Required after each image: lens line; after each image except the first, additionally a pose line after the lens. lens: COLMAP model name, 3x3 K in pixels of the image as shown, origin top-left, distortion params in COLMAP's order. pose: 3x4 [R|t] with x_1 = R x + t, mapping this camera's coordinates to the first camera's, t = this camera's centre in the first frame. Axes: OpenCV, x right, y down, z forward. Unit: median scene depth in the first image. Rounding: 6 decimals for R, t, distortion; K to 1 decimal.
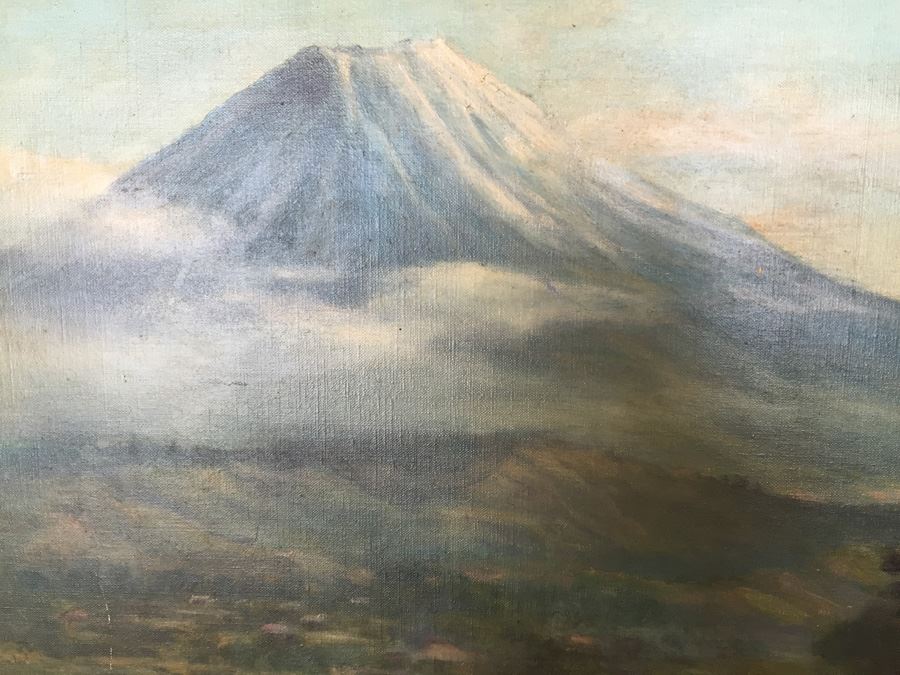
lens RADIAL K [[789.4, 0, 444.9], [0, 789.4, 336.5], [0, 0, 1]] dist [0.088468, -0.149116]
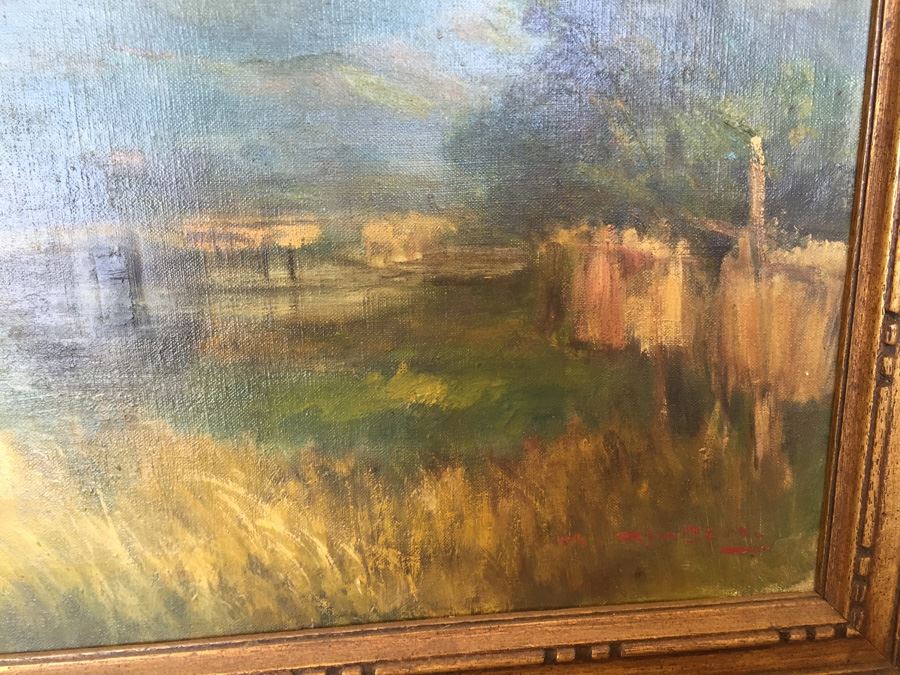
lens RADIAL K [[789.4, 0, 444.9], [0, 789.4, 336.5], [0, 0, 1]] dist [0.088468, -0.149116]
pose [[0.986573, -0.069530, 0.147784, 0.358547], [0.053950, 0.992801, 0.106939, 0.511273], [-0.154156, -0.097531, 0.983221, 0.259627]]
